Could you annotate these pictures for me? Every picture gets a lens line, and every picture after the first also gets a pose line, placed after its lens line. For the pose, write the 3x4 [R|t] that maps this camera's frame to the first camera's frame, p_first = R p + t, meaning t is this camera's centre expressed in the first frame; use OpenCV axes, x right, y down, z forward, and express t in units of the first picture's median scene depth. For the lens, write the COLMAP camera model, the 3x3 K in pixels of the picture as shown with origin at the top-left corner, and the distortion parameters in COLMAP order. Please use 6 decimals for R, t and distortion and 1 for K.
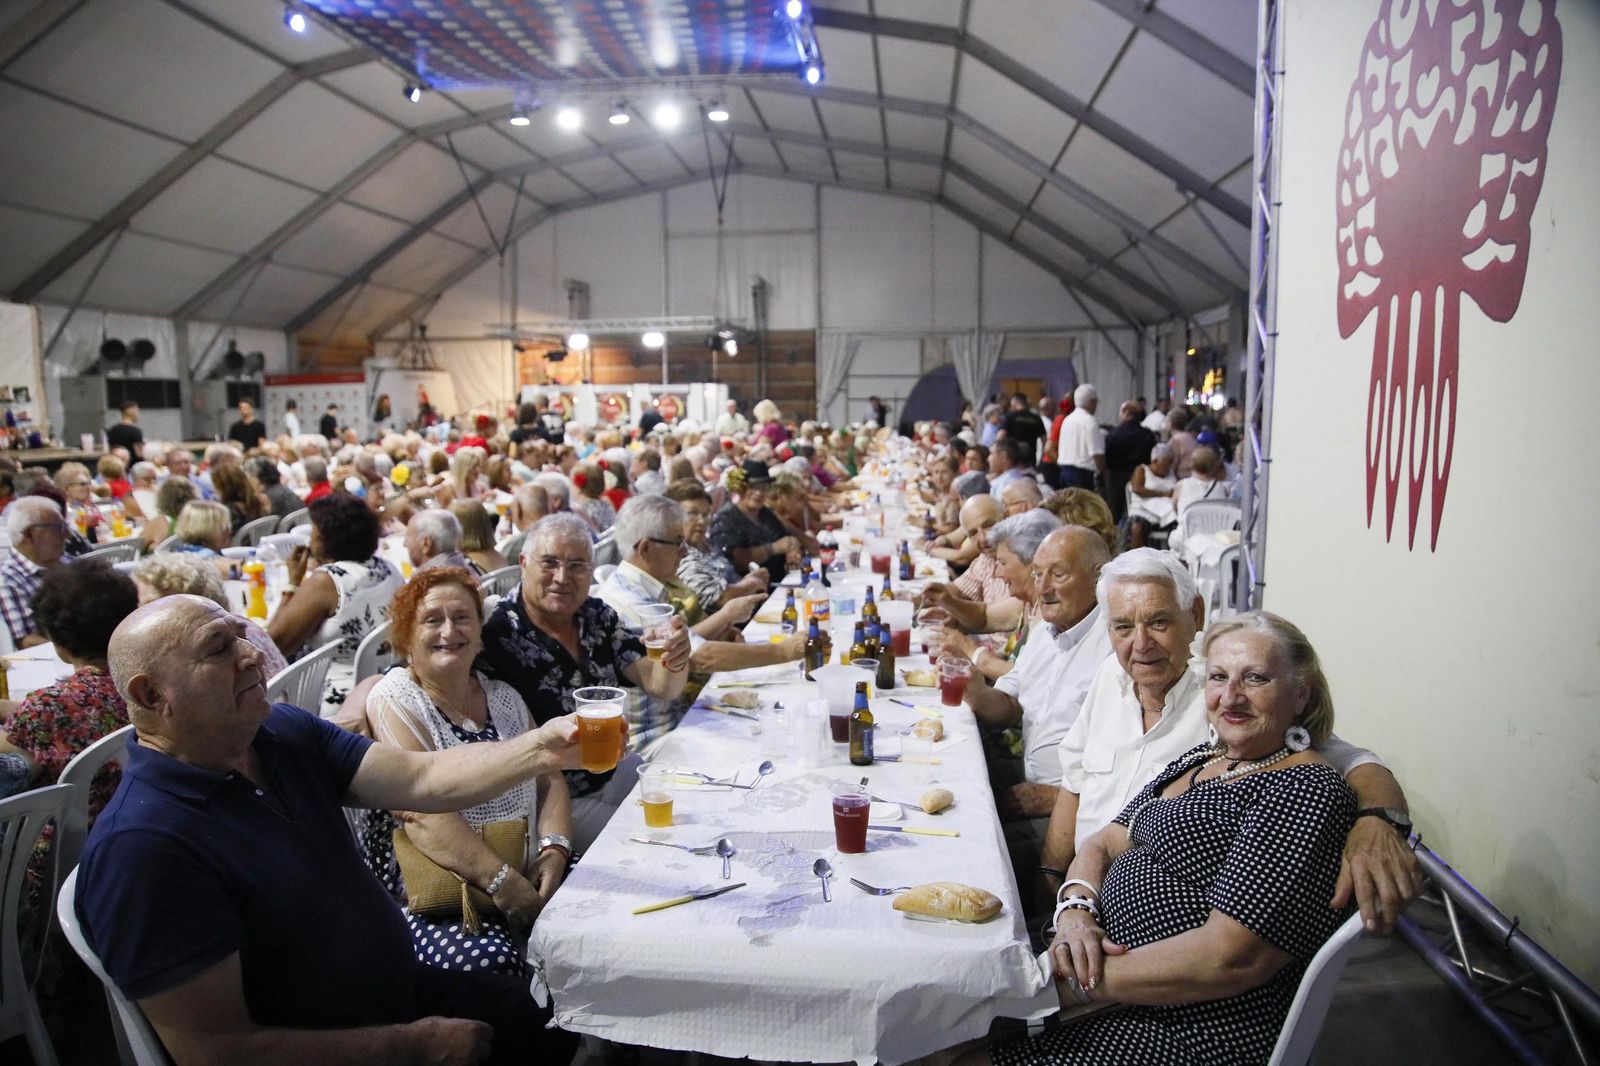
lens RADIAL K [[1091.2, 0, 779.2], [0, 1091.2, 541.7], [0, 0, 1]] dist [-0.126707, 0.074245]
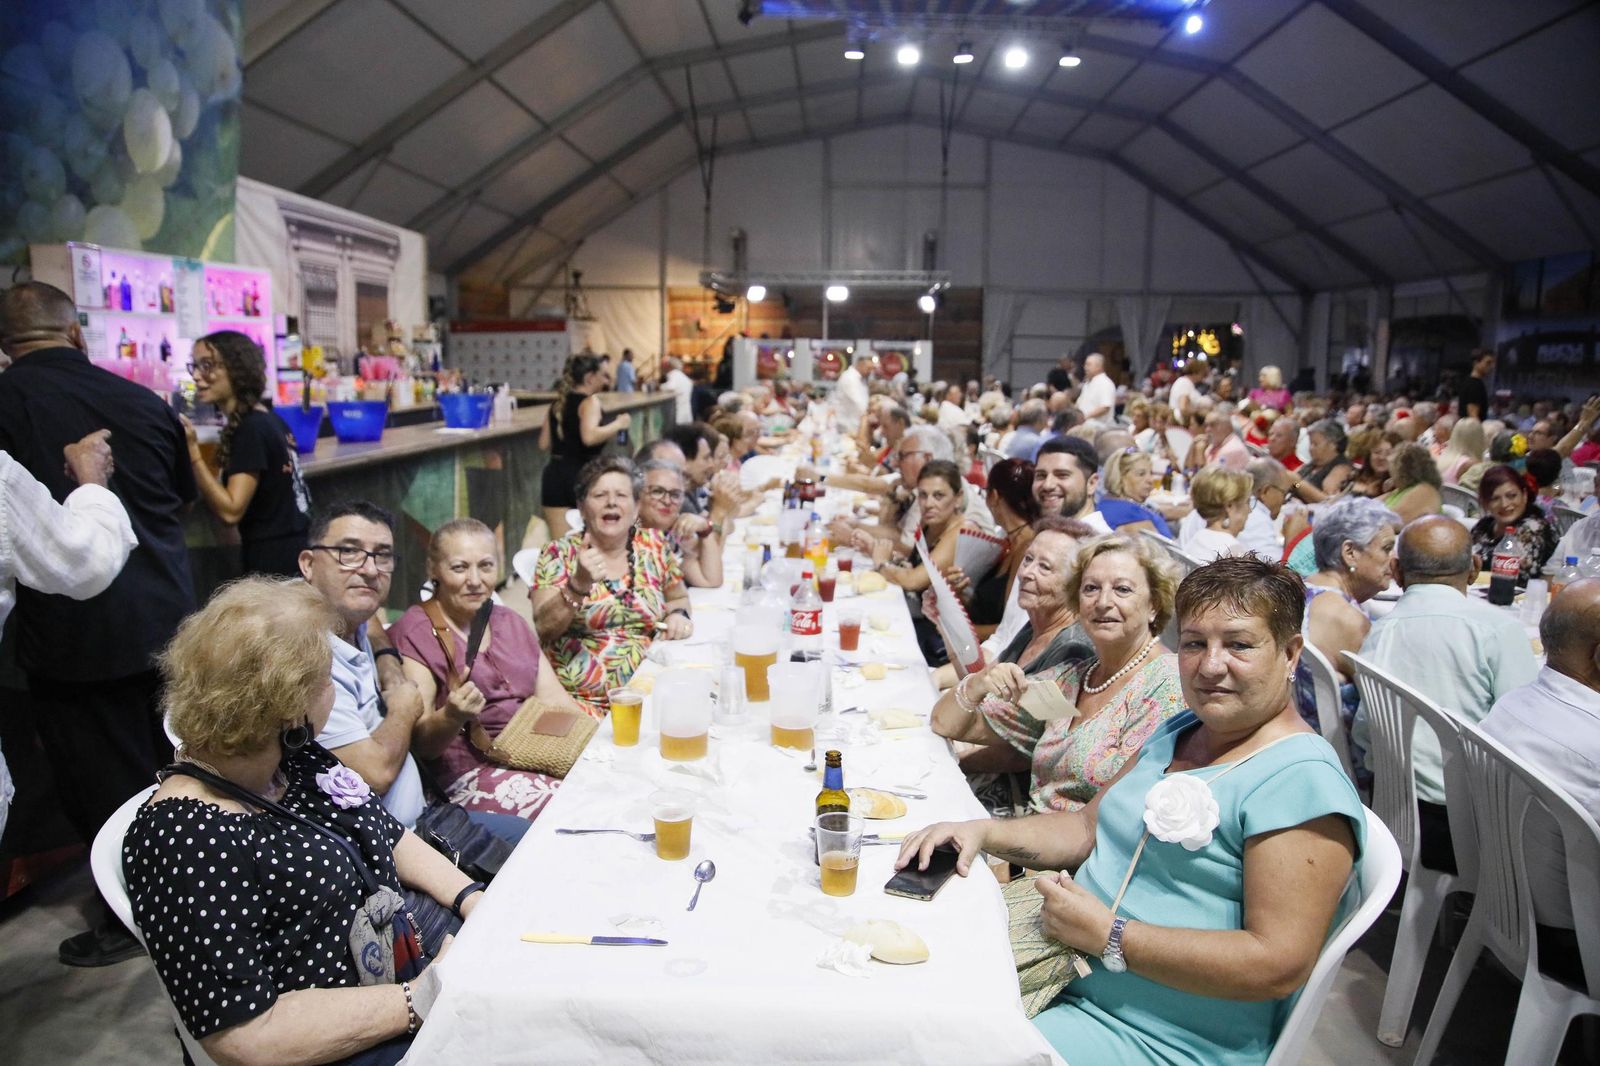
lens RADIAL K [[1091.2, 0, 779.2], [0, 1091.2, 541.7], [0, 0, 1]] dist [-0.126707, 0.074245]
pose [[0.998616, 0.007435, 0.052071, -0.204925], [-0.009378, 0.999265, 0.037173, -0.000890], [-0.051756, -0.037610, 0.997951, 0.030955]]
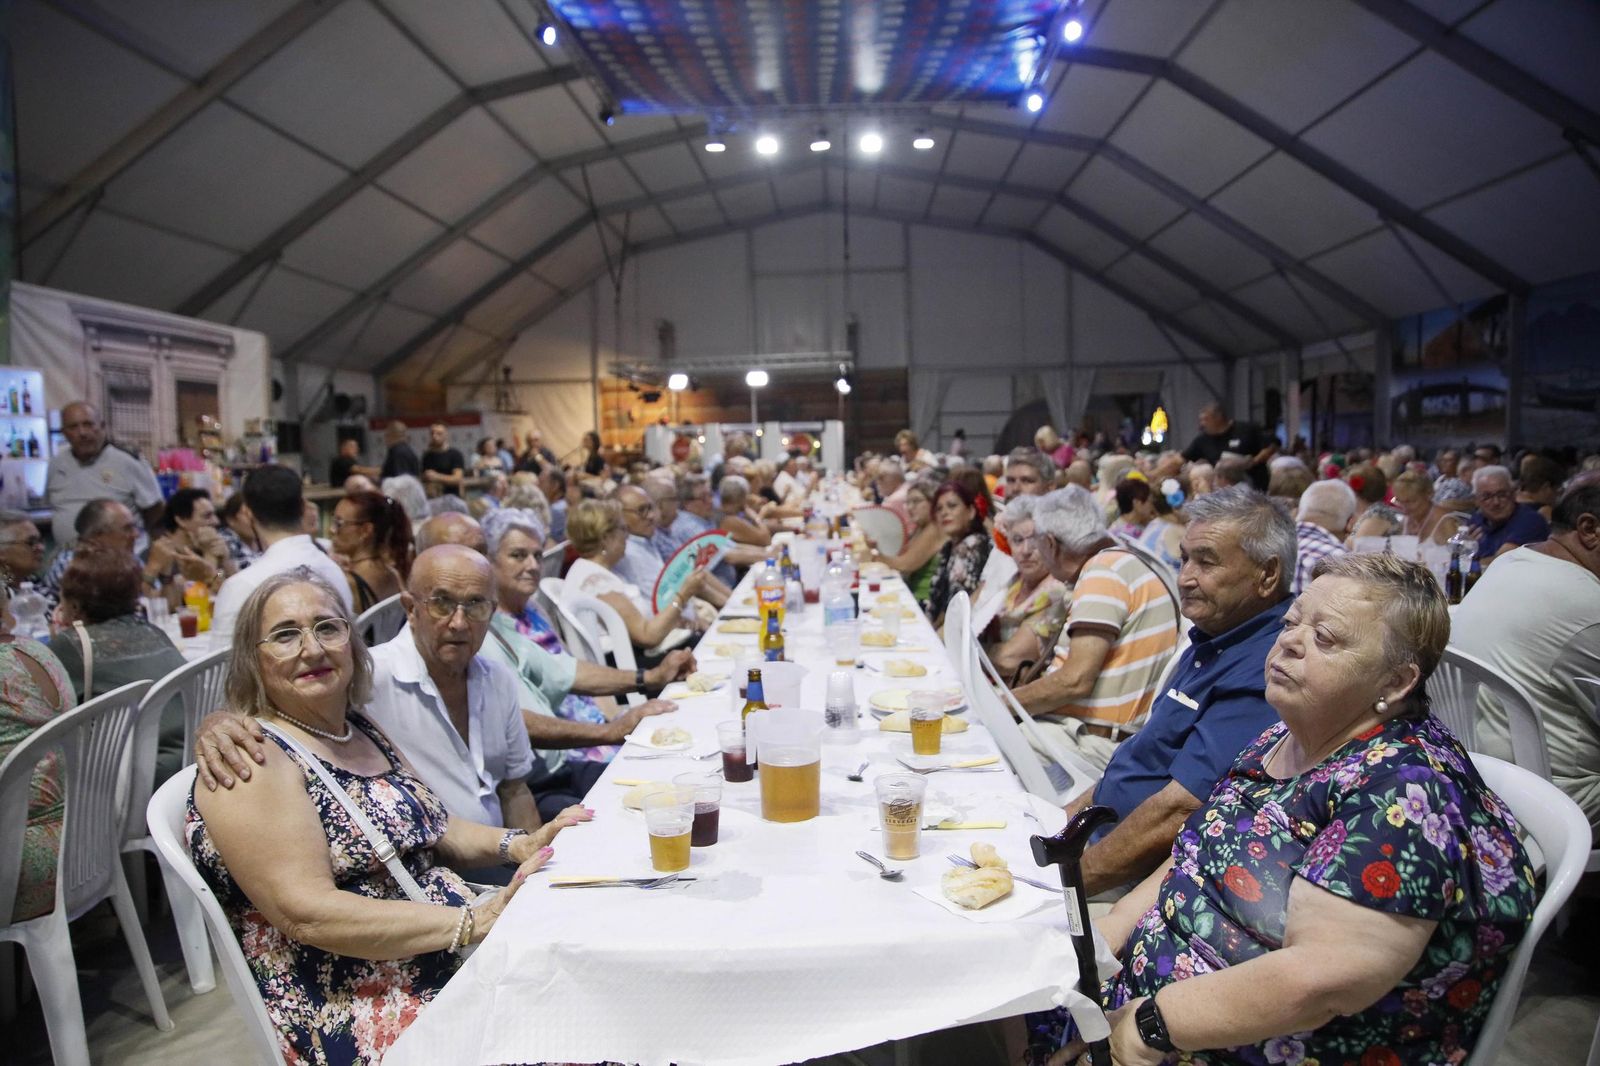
lens RADIAL K [[1091.2, 0, 779.2], [0, 1091.2, 541.7], [0, 0, 1]] dist [-0.126707, 0.074245]
pose [[0.998588, -0.023618, 0.047579, -0.138725], [0.025744, 0.998675, -0.044562, 0.005068], [-0.046463, 0.045724, 0.997873, 0.022374]]
